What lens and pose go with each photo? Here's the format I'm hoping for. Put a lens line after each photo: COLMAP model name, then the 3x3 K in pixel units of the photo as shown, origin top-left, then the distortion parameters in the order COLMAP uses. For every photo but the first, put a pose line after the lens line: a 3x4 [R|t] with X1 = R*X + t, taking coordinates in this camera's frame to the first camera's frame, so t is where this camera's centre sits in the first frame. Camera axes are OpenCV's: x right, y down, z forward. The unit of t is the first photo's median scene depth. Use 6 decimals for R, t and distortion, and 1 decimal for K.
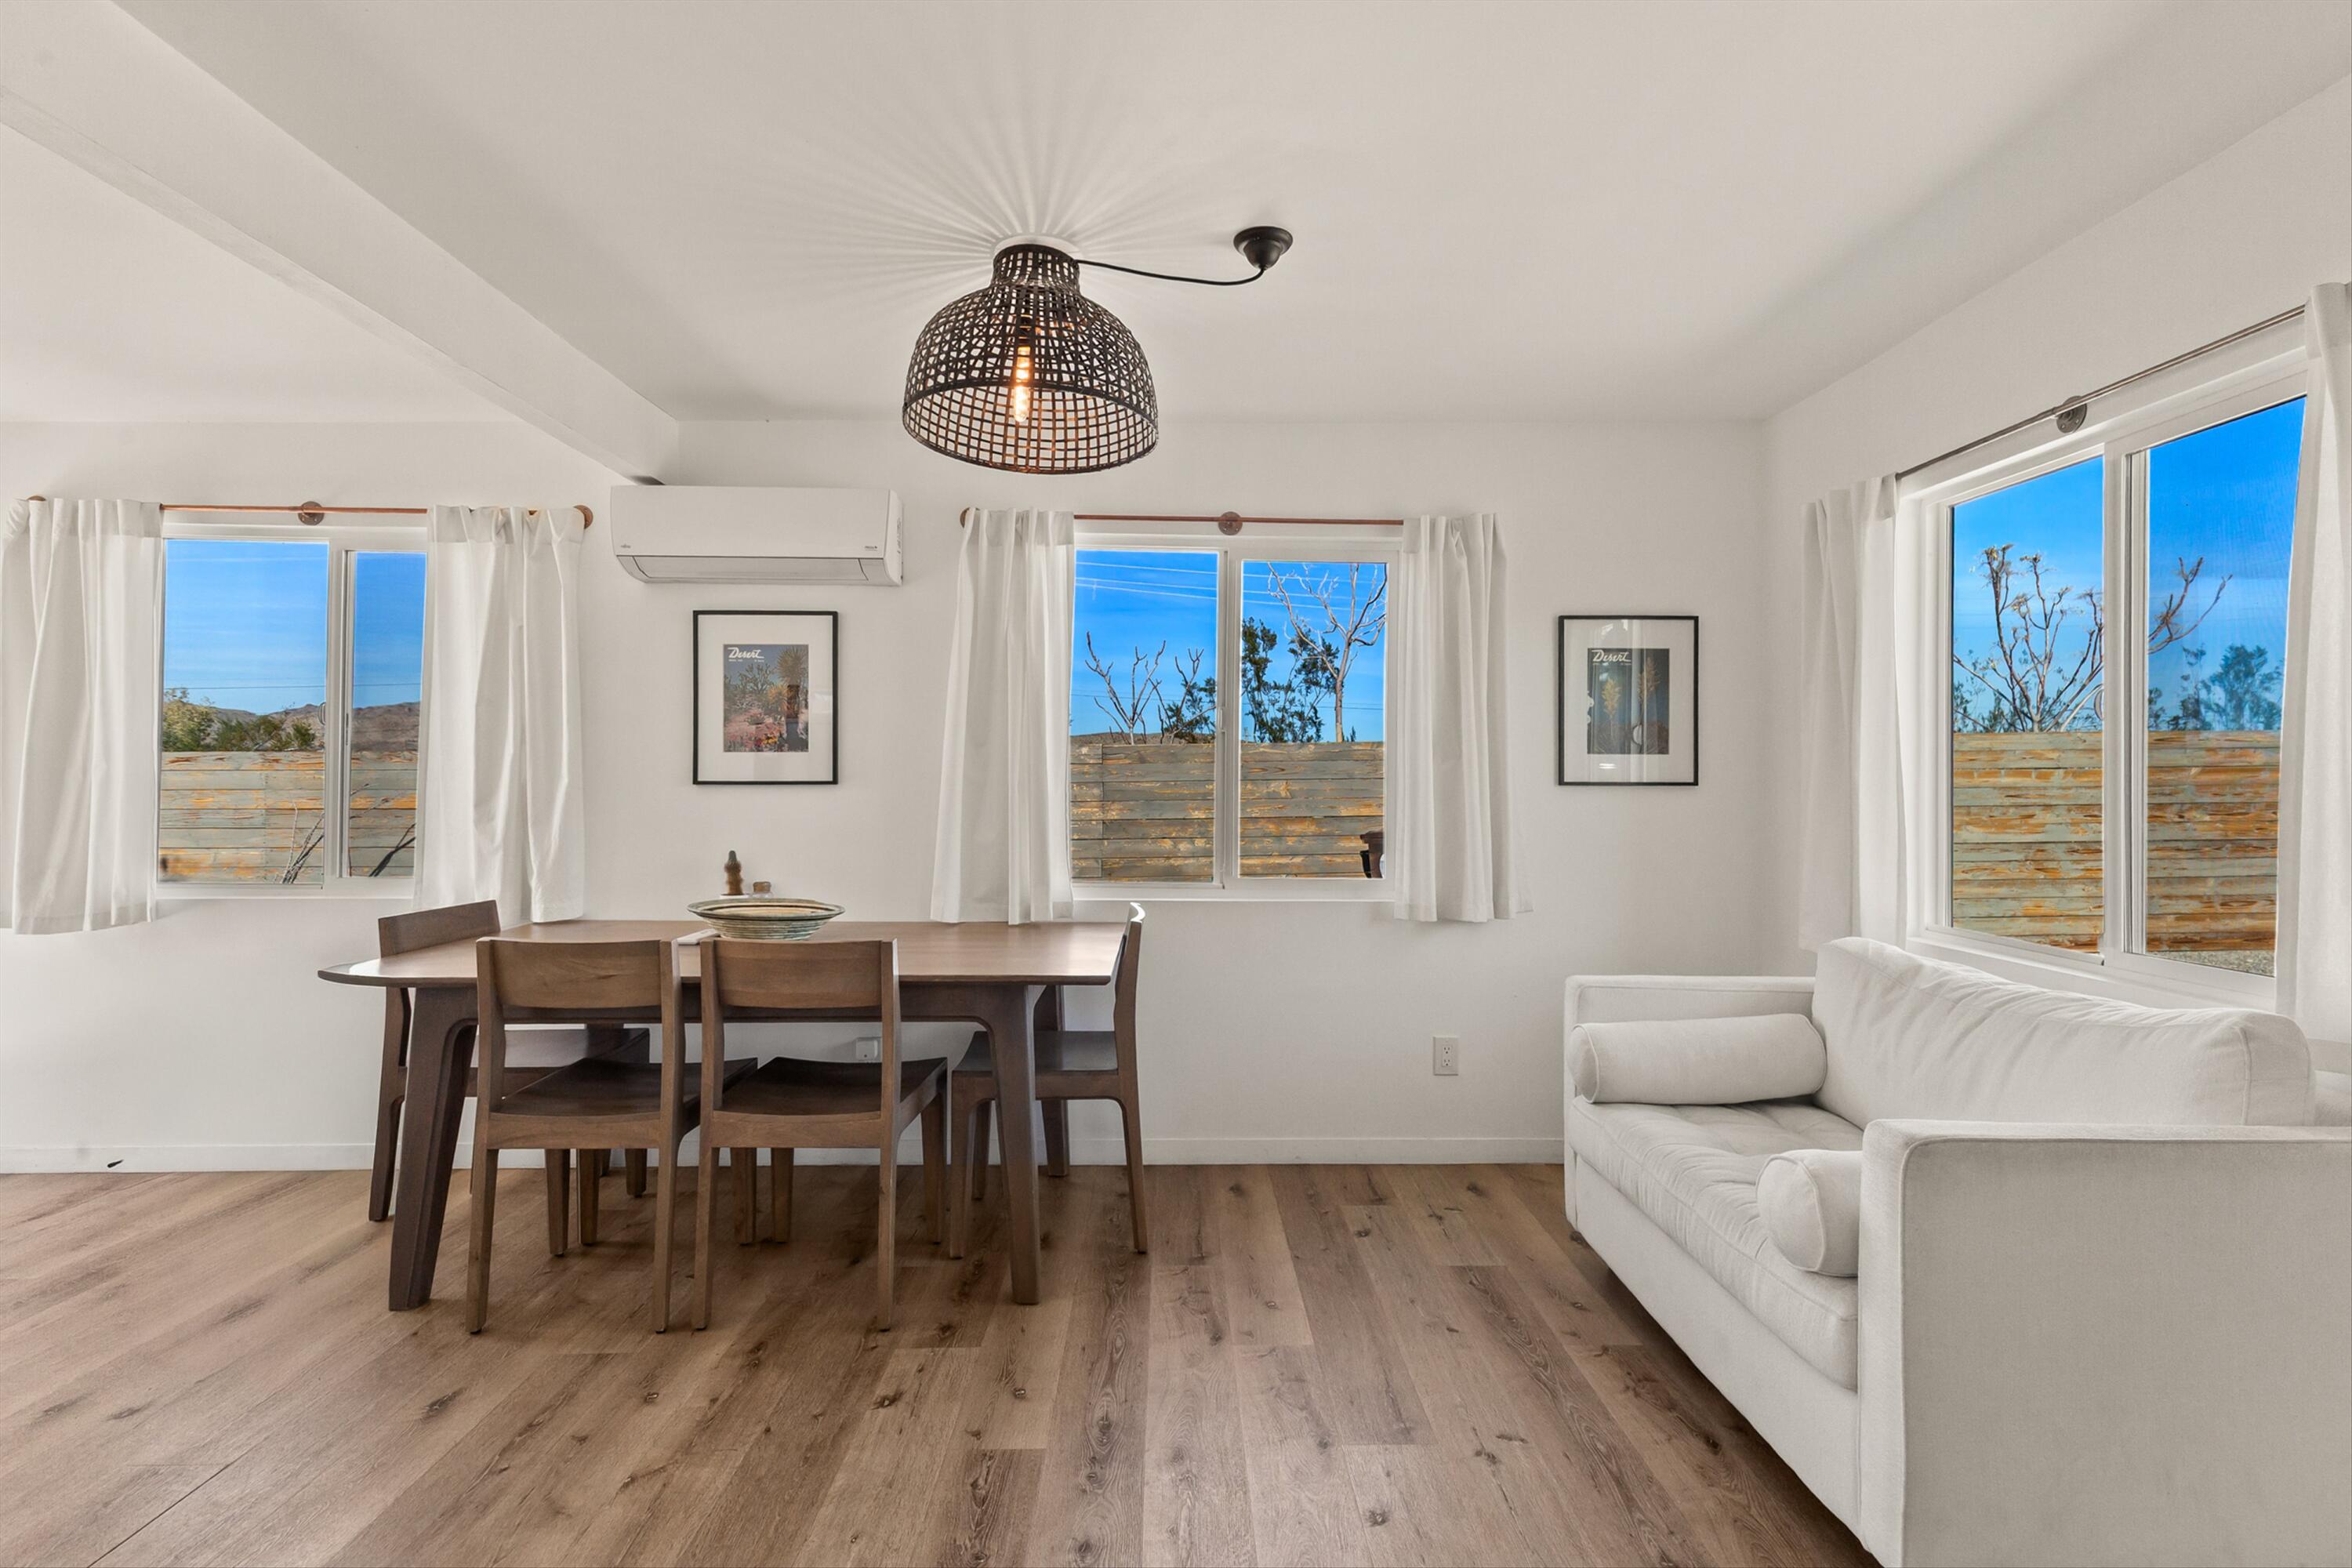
lens RADIAL K [[1108.0, 0, 1185.7], [0, 1108.0, 755.4], [0, 0, 1]] dist [0.003640, -0.000167]
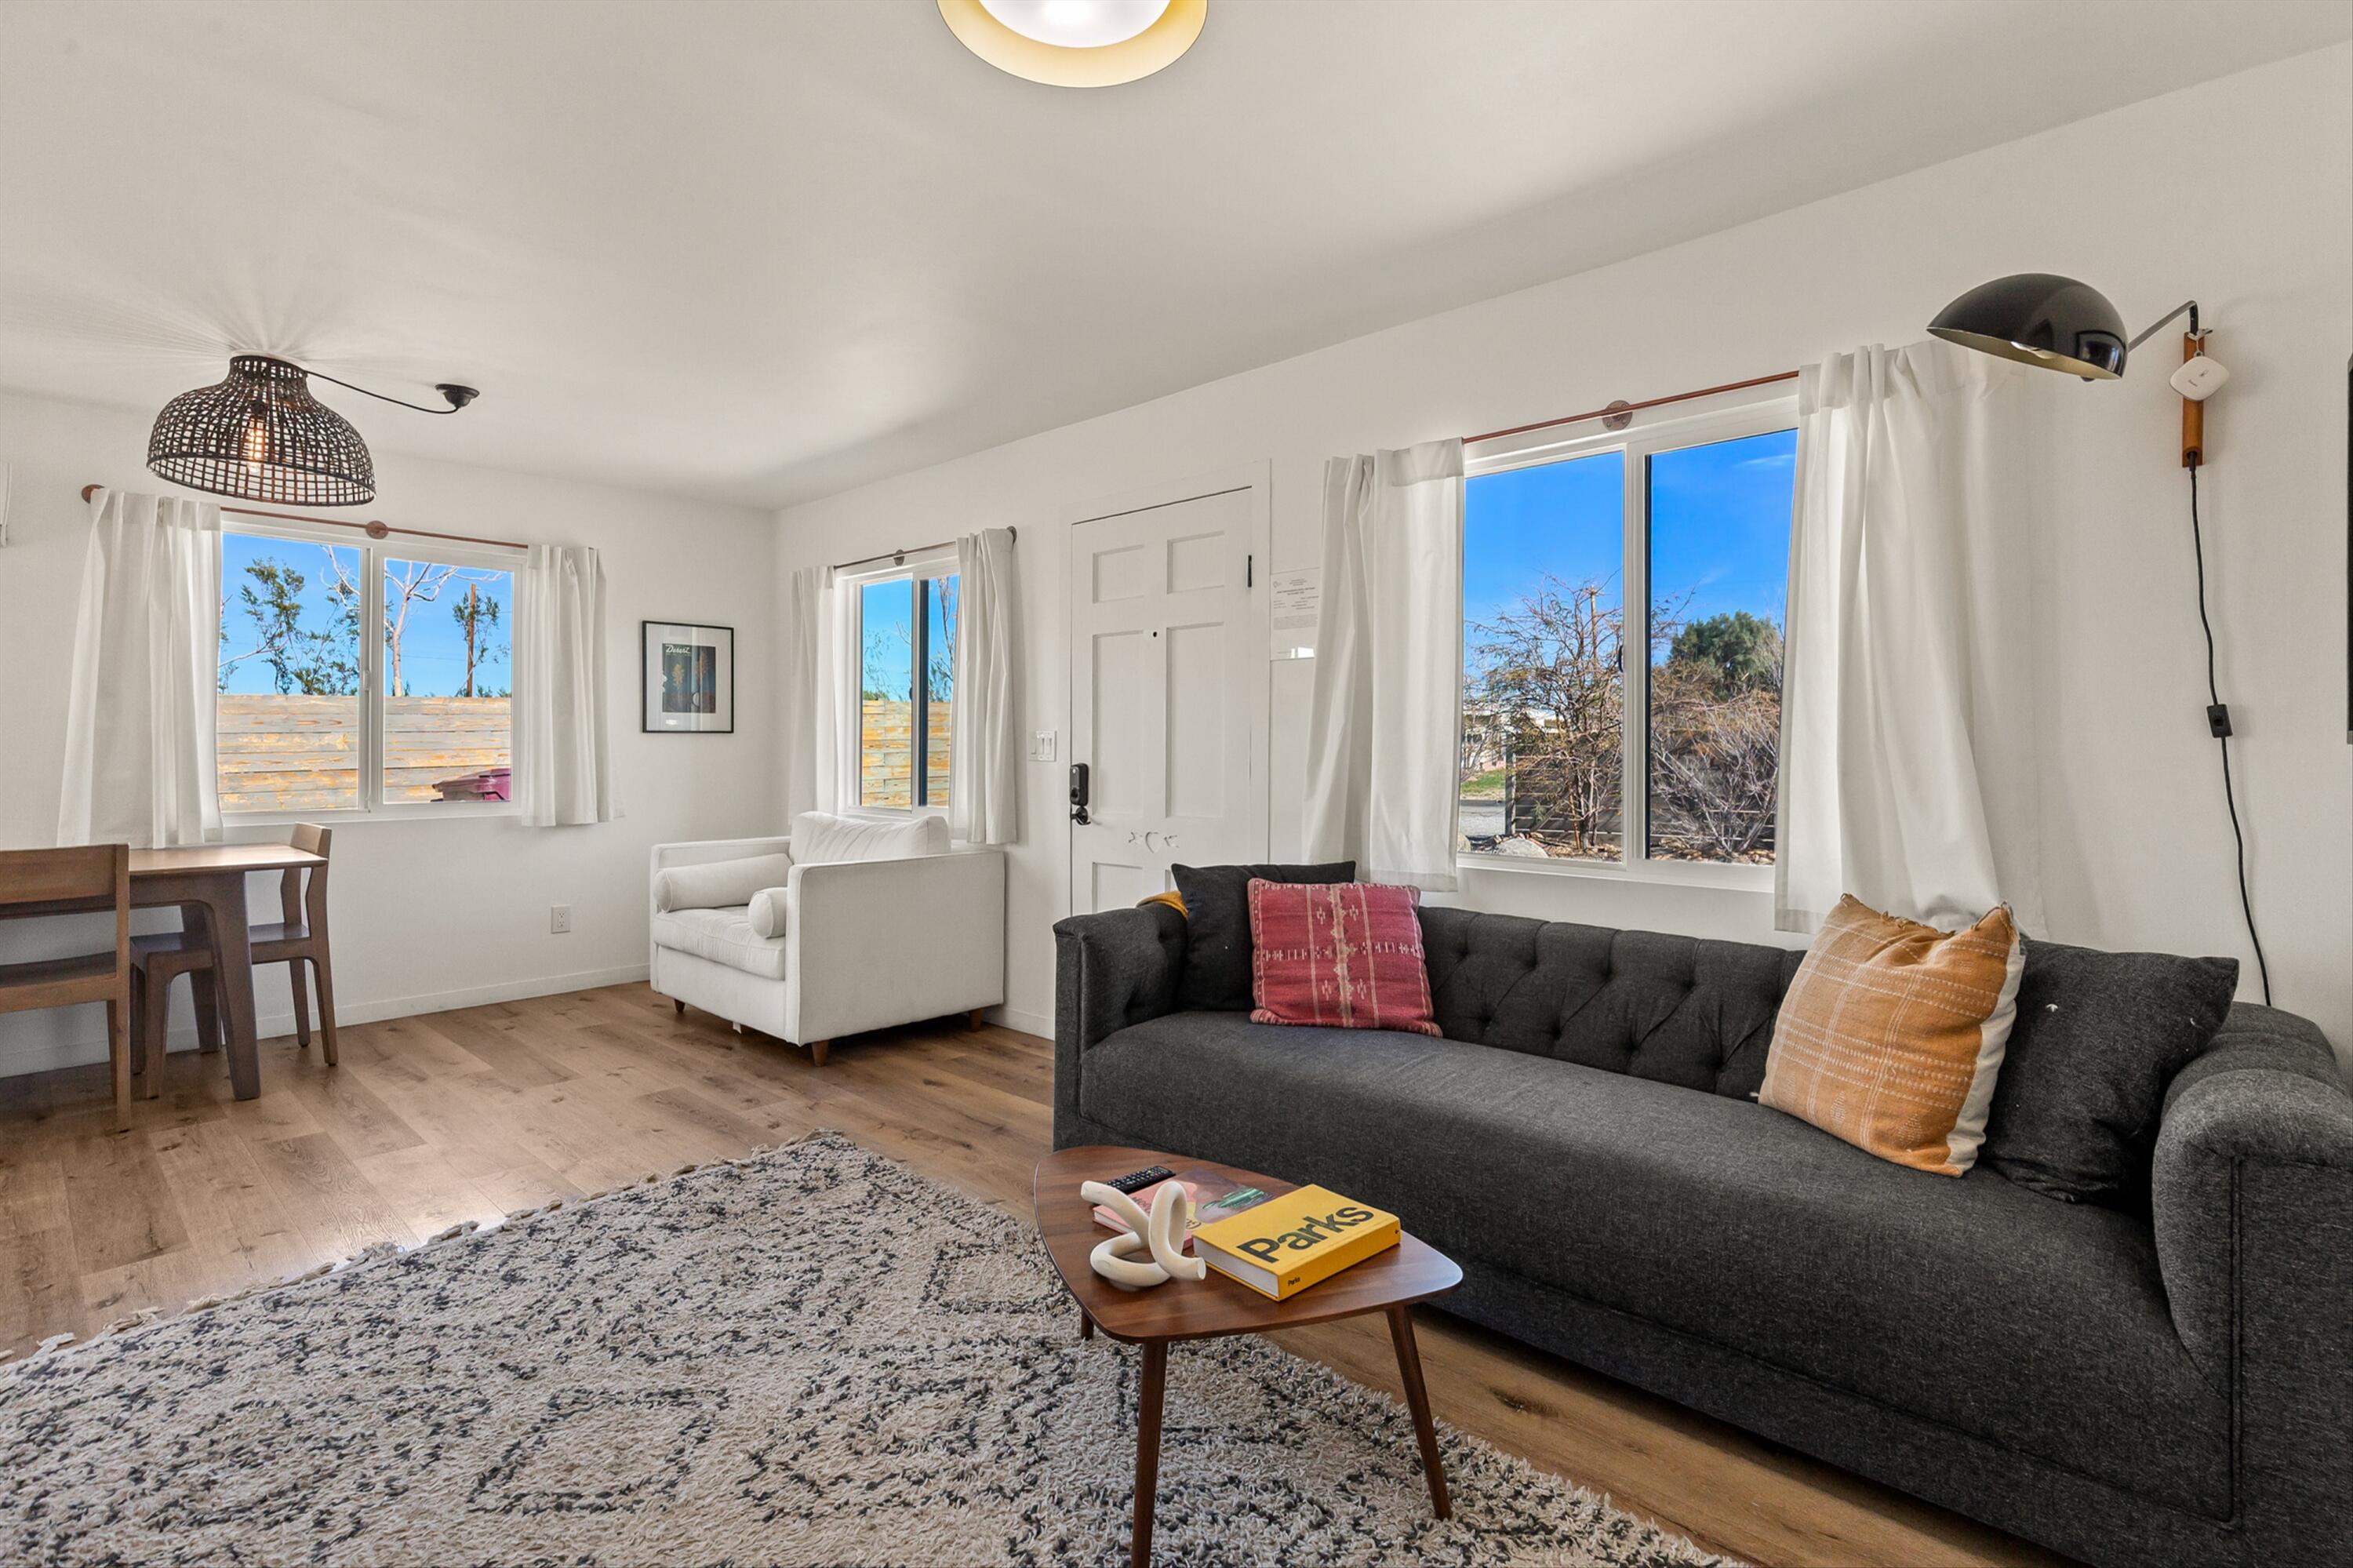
lens RADIAL K [[1108.6, 0, 1186.2], [0, 1108.6, 755.4], [0, 0, 1]] dist [0.003640, -0.000167]
pose [[0.697053, -0.011957, 0.716920, -0.256318], [-0.014786, 0.999409, 0.031044, 0.000194], [-0.716867, -0.032240, 0.696464, -0.648145]]
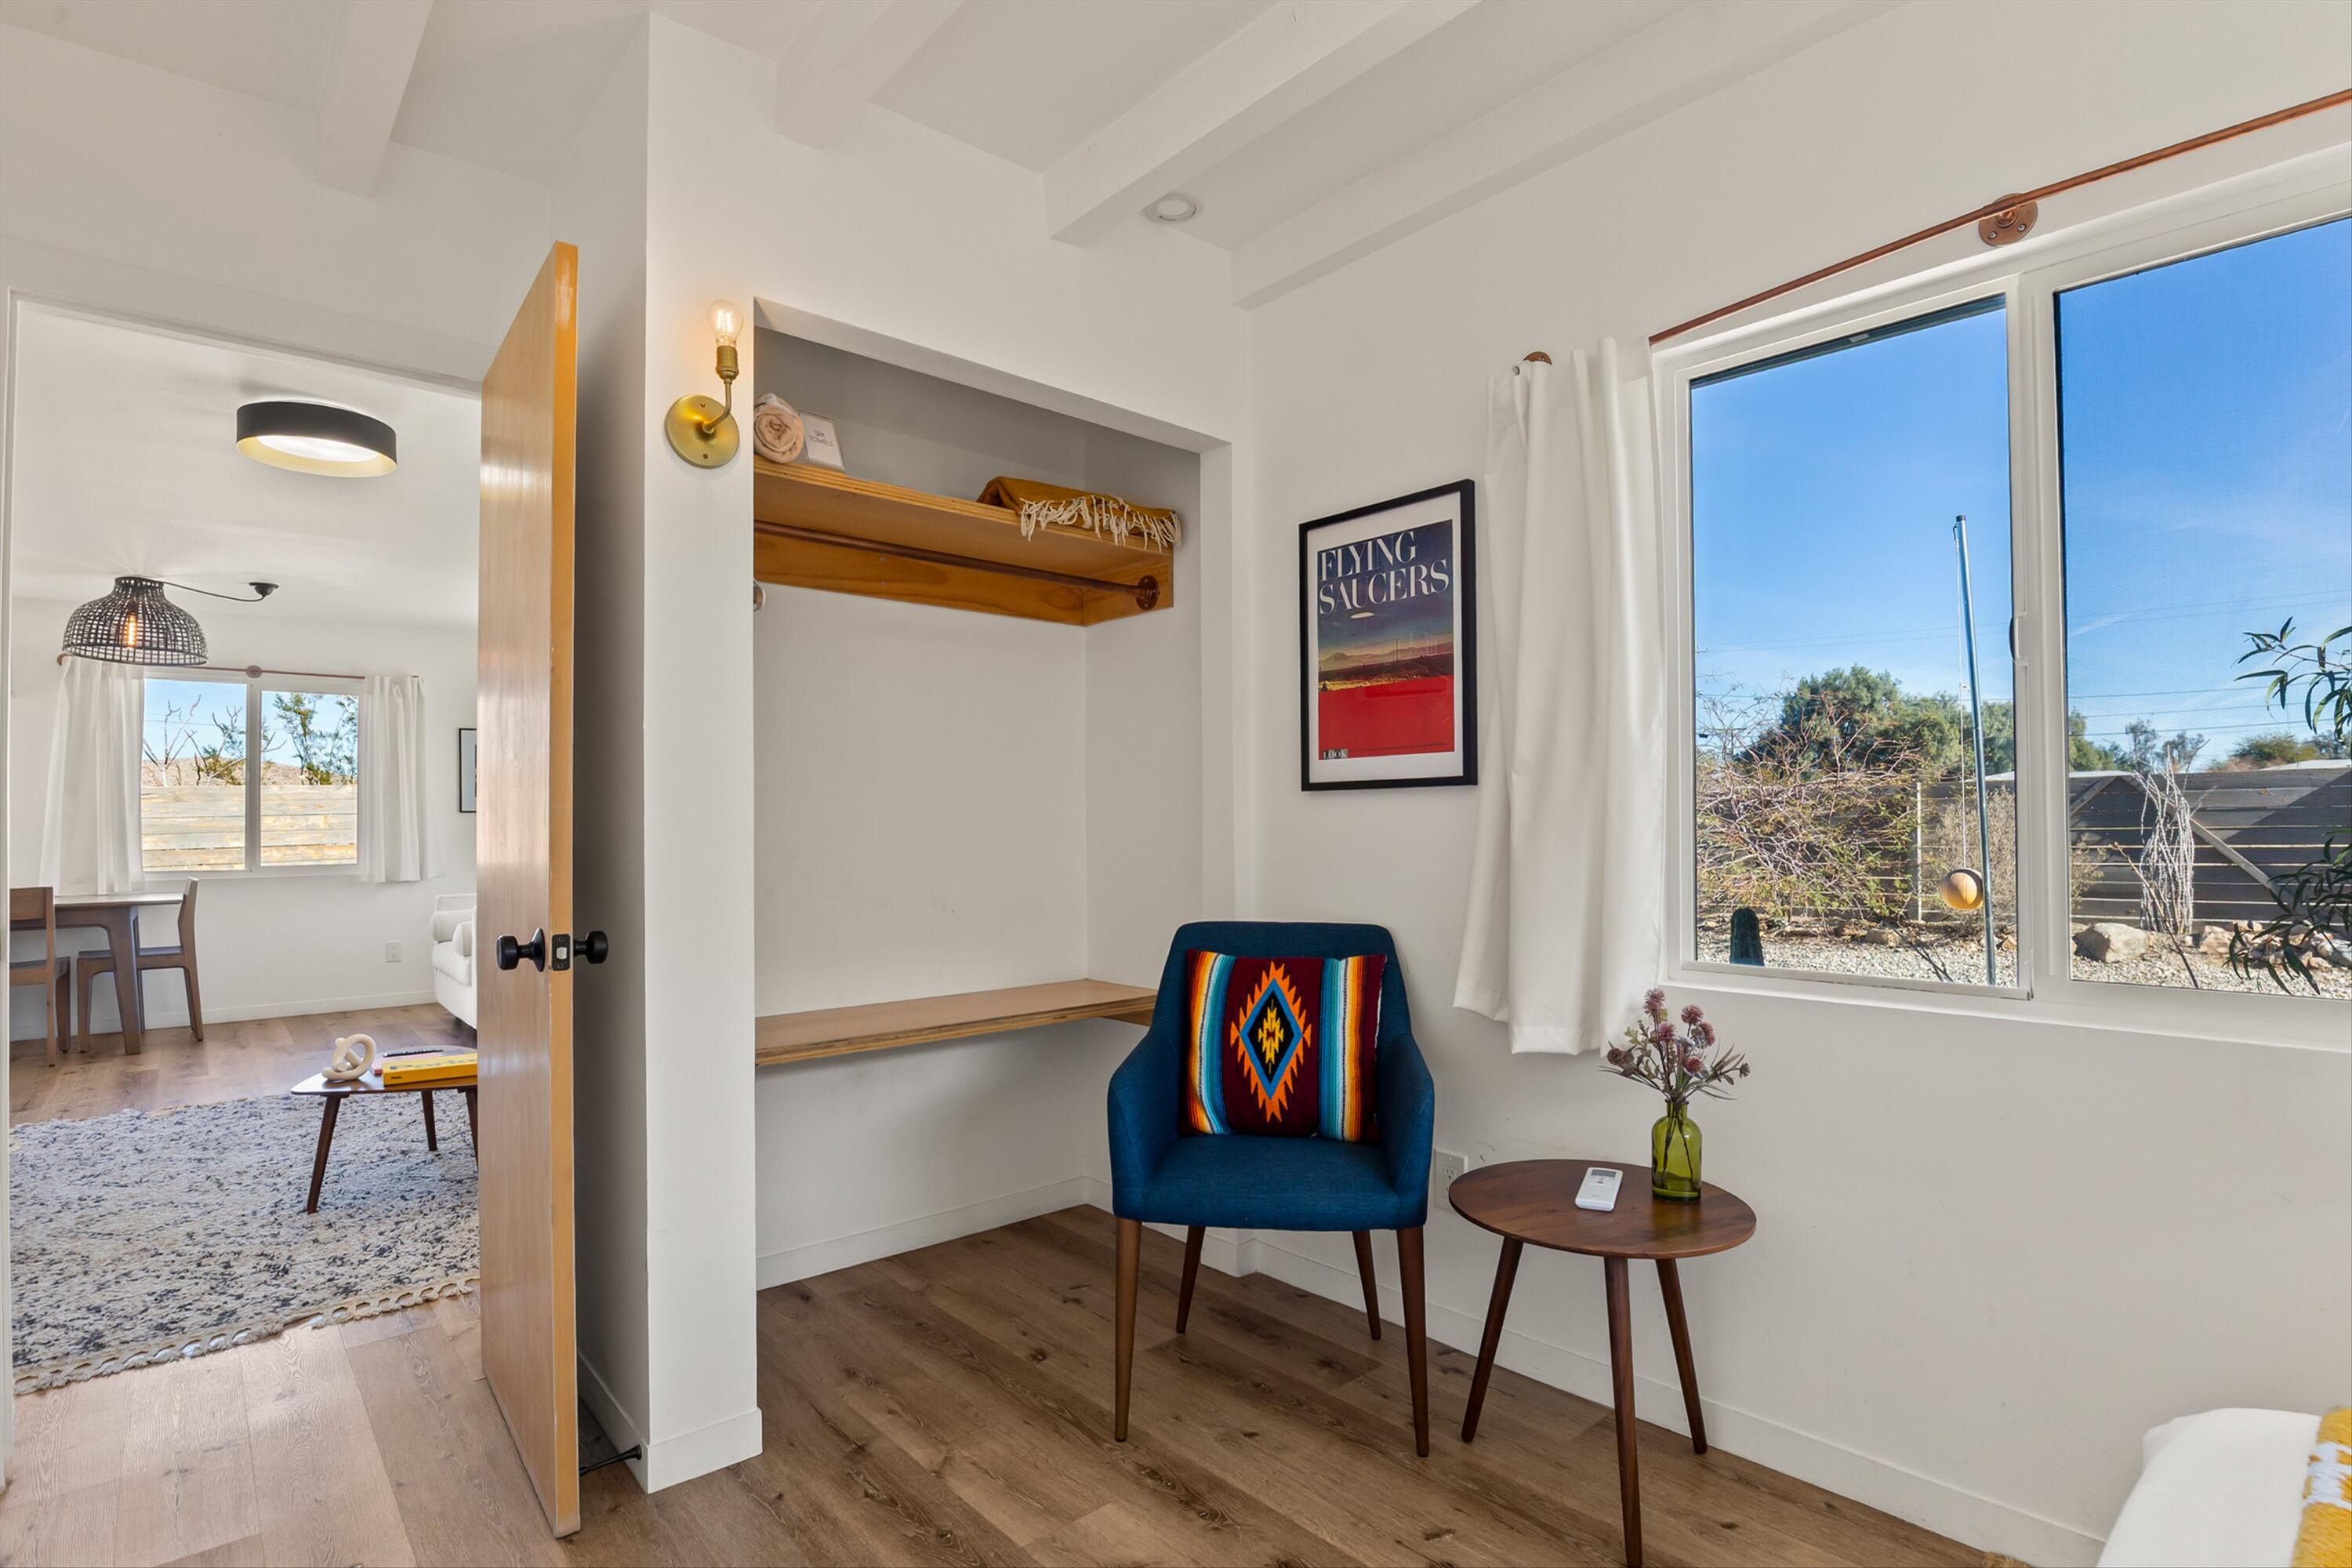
lens RADIAL K [[1173.4, 0, 1174.2], [0, 1173.4, 797.6], [0, 0, 1]] dist [-0.021905, -0.000468]
pose [[0.772553, -0.002215, 0.634946, 0.001285], [-0.001553, 0.999984, 0.005377, -0.014944], [-0.634948, -0.005140, 0.772538, -1.579680]]
